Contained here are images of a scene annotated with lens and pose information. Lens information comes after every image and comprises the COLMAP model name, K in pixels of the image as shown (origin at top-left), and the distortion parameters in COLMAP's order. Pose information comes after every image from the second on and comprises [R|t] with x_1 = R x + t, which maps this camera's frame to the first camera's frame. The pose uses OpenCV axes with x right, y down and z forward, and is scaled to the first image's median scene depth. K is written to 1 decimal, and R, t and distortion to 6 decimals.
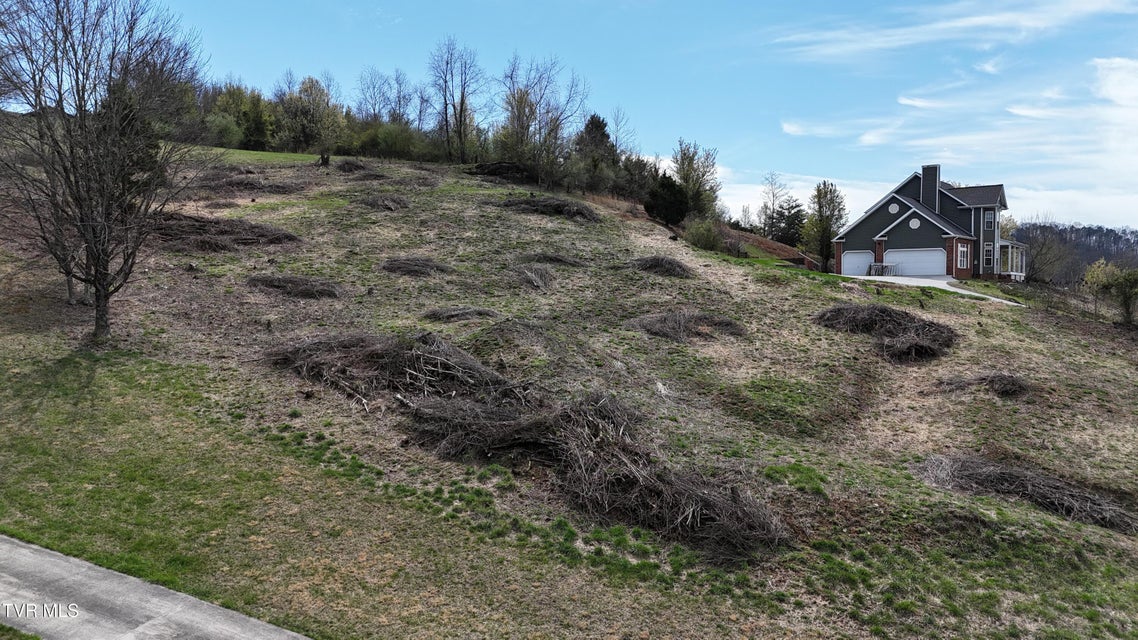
lens RADIAL K [[832.9, 0, 570.4], [0, 832.9, 323.4], [0, 0, 1]] dist [0.080317, -0.076831]
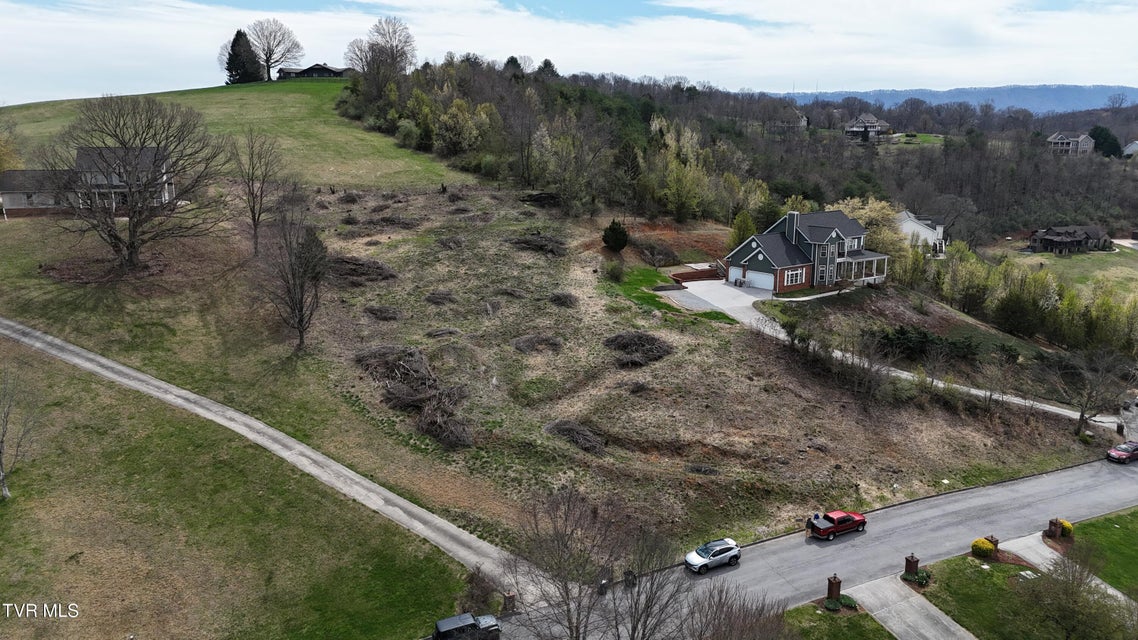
lens RADIAL K [[832.9, 0, 571.4], [0, 832.9, 318.0], [0, 0, 1]] dist [0.080317, -0.076831]
pose [[0.958715, 0.062454, -0.277426, 0.914890], [-0.014630, 0.985126, 0.171212, -0.486637], [0.283992, -0.160085, 0.945368, -1.161781]]
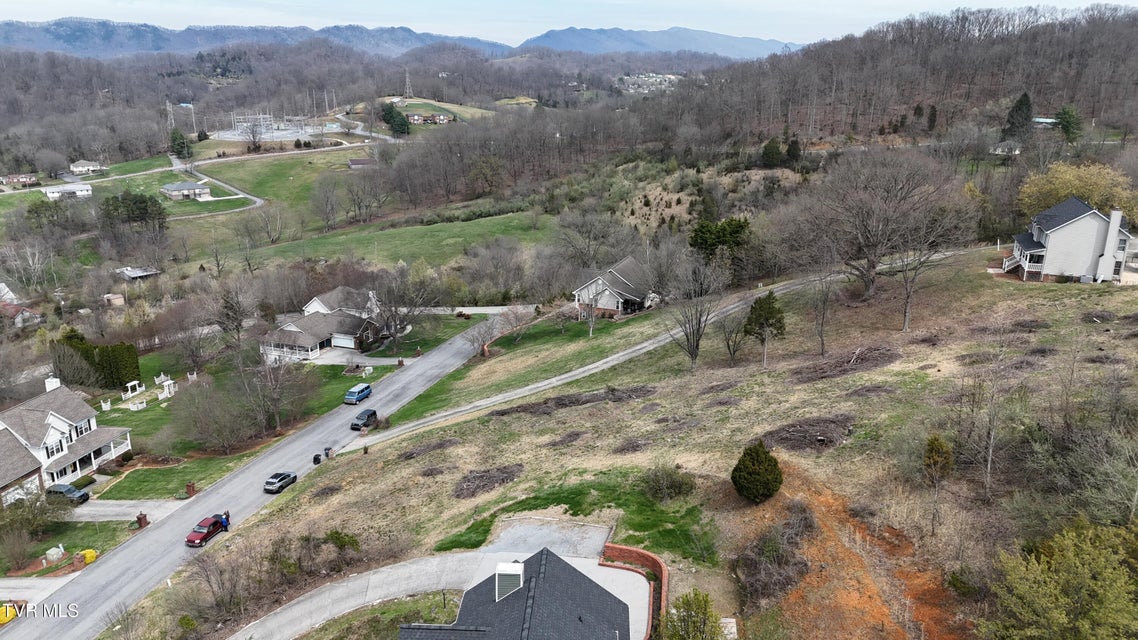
lens RADIAL K [[832.9, 0, 570.9], [0, 832.9, 319.2], [0, 0, 1]] dist [0.080317, -0.076831]
pose [[-0.826777, 0.161618, -0.538813, 1.308878], [-0.032652, 0.942436, 0.332790, -1.052282], [0.561581, 0.292736, -0.773907, 2.740335]]
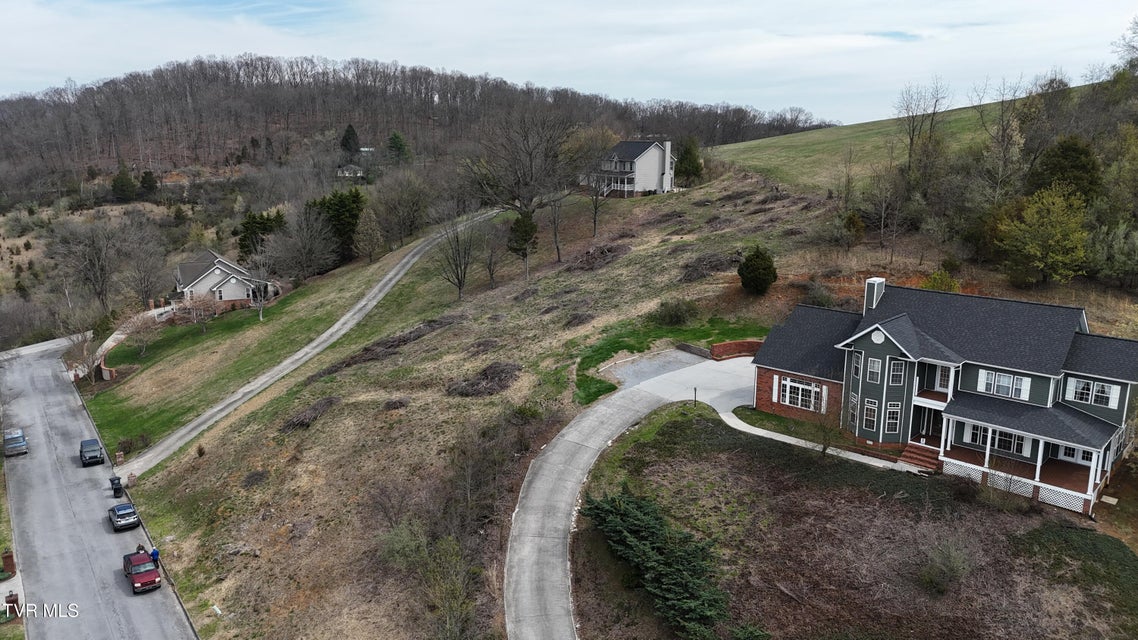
lens RADIAL K [[832.9, 0, 571.3], [0, 832.9, 317.6], [0, 0, 1]] dist [0.080317, -0.076831]
pose [[-0.096503, 0.214553, -0.971933, 2.329193], [-0.054086, 0.973918, 0.220361, -0.591331], [0.993862, 0.073833, -0.082381, 1.512619]]
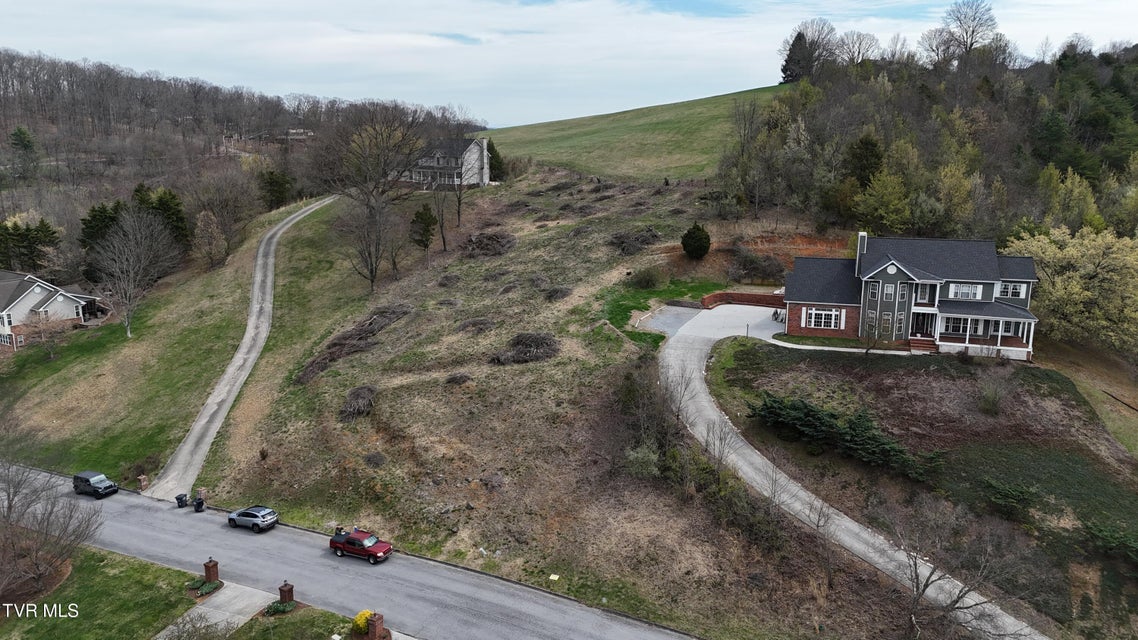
lens RADIAL K [[832.9, 0, 572.4], [0, 832.9, 318.8], [0, 0, 1]] dist [0.080317, -0.076831]
pose [[0.371918, 0.205434, -0.905248, 2.544346], [-0.050818, 0.978247, 0.201122, -0.541100], [0.926874, -0.028797, 0.374267, 0.413513]]
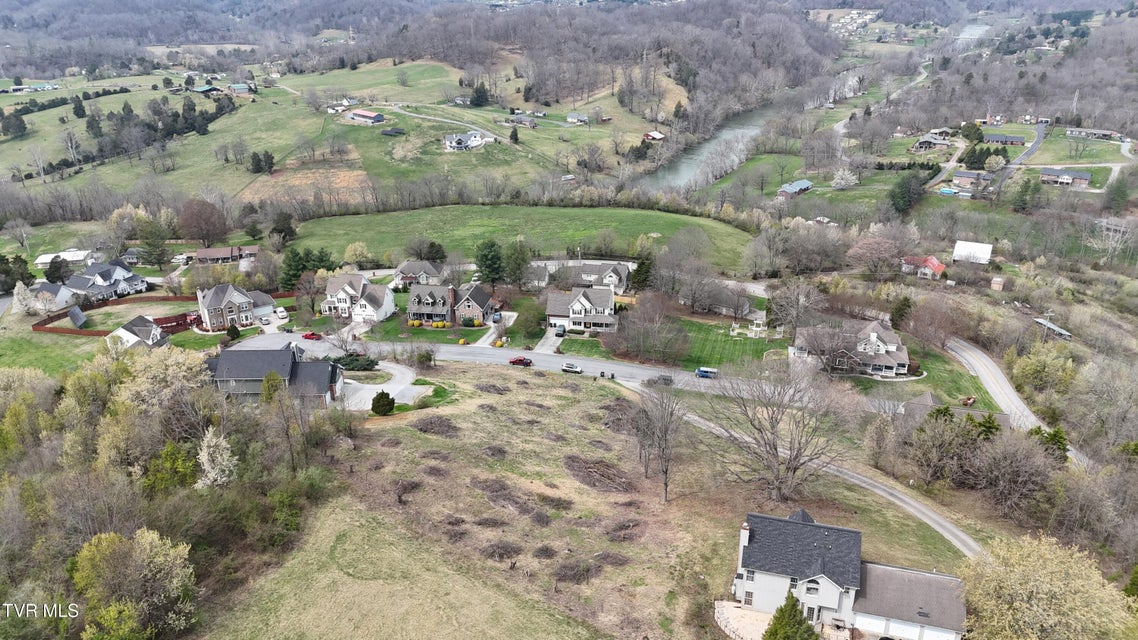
lens RADIAL K [[832.9, 0, 572.7], [0, 832.9, 323.1], [0, 0, 1]] dist [0.080317, -0.076831]
pose [[-0.608996, -0.302006, 0.733428, -2.667706], [0.048956, 0.908601, 0.414787, -1.941016], [-0.791661, 0.288509, -0.538550, 2.927126]]
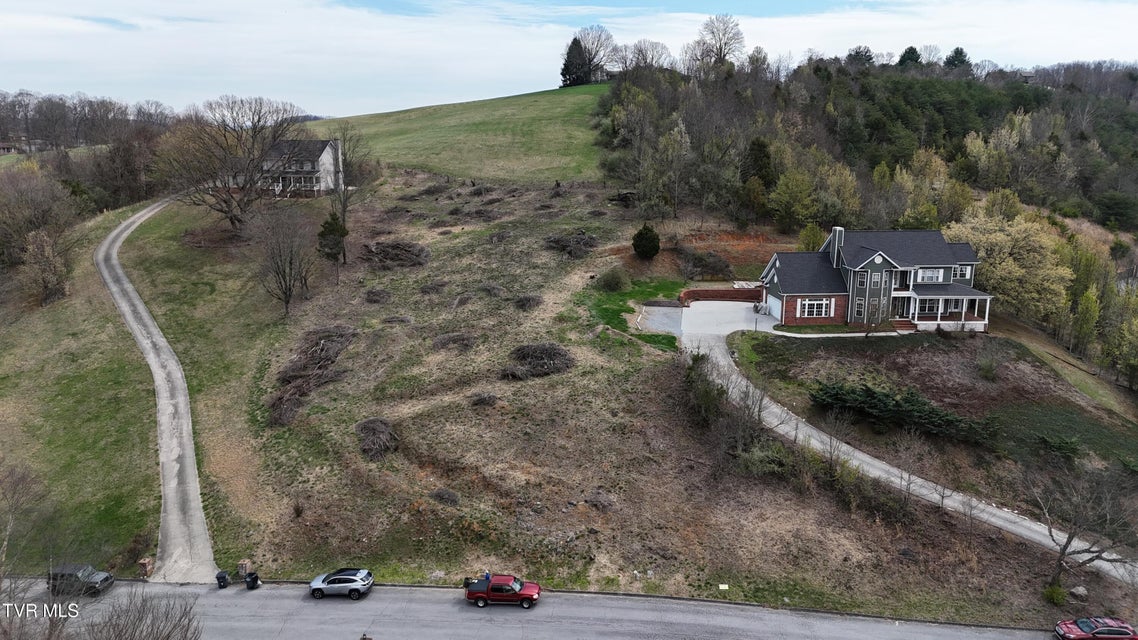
lens RADIAL K [[832.9, 0, 571.8], [0, 832.9, 317.9], [0, 0, 1]] dist [0.080317, -0.076831]
pose [[0.665925, 0.165814, -0.727358, 2.083224], [-0.042000, 0.981773, 0.185359, -0.517479], [0.744835, -0.092886, 0.660751, -0.223795]]
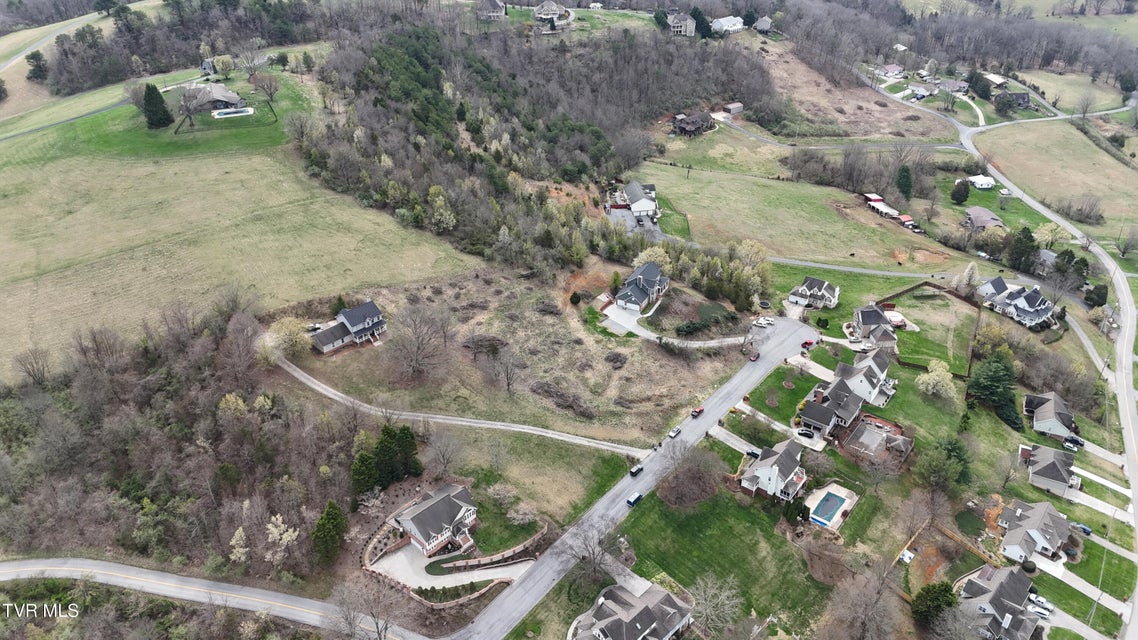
lens RADIAL K [[832.9, 0, 568.1], [0, 832.9, 312.1], [0, 0, 1]] dist [0.080317, -0.076831]
pose [[0.986311, -0.092828, 0.136282, -0.862911], [0.017714, 0.881353, 0.472127, -3.612657], [-0.163939, -0.463250, 0.870933, -4.624124]]
